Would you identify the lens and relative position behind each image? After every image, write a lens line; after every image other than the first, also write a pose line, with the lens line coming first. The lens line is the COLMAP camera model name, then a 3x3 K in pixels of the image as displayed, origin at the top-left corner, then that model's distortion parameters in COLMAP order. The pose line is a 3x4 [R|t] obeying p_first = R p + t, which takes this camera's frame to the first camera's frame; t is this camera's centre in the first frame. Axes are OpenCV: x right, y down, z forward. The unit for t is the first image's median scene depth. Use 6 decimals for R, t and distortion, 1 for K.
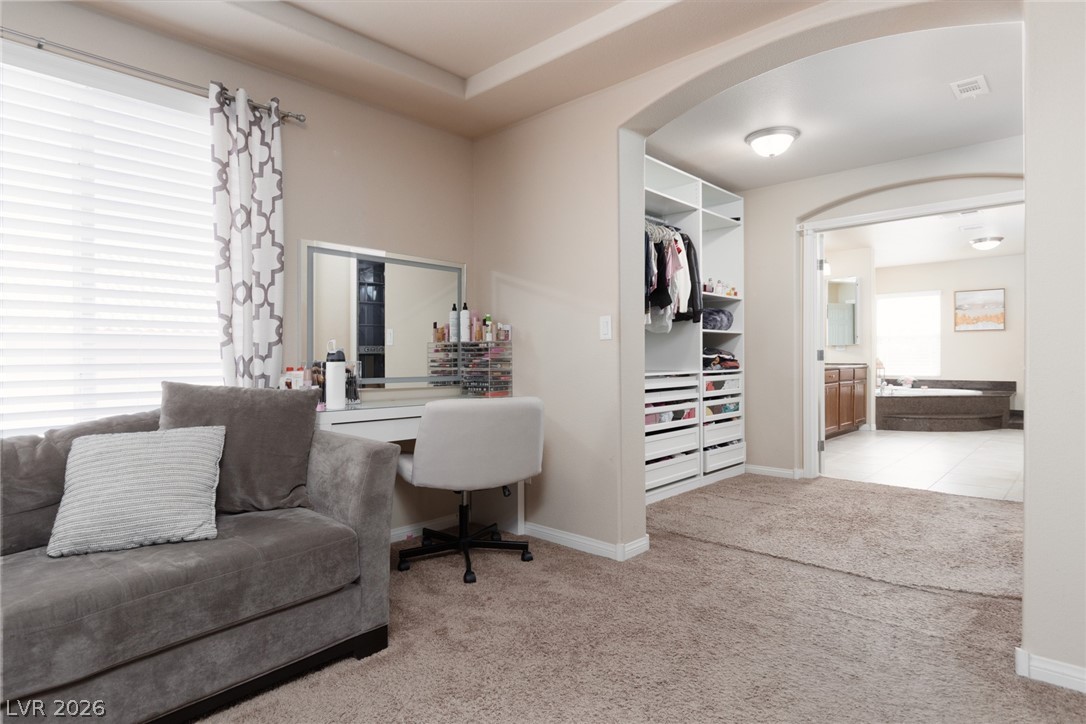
lens RADIAL K [[589.7, 0, 547.7], [0, 589.7, 360.2], [0, 0, 1]] dist [0.000238, 0.000118]
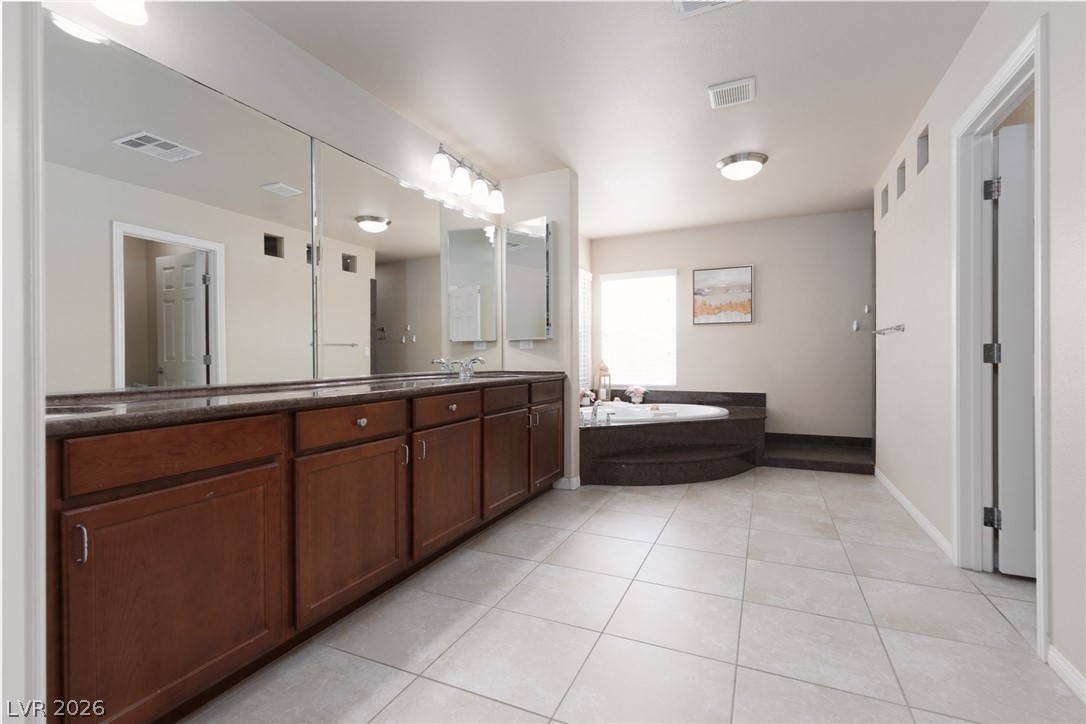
lens RADIAL K [[490.4, 0, 543.0], [0, 490.4, 362.0], [0, 0, 1]] dist [-0.000057, -0.000173]
pose [[0.949255, -0.003222, 0.314492, 0.332596], [0.003030, 0.999995, 0.001100, -0.003699], [-0.314494, -0.000092, 0.949260, 0.497170]]
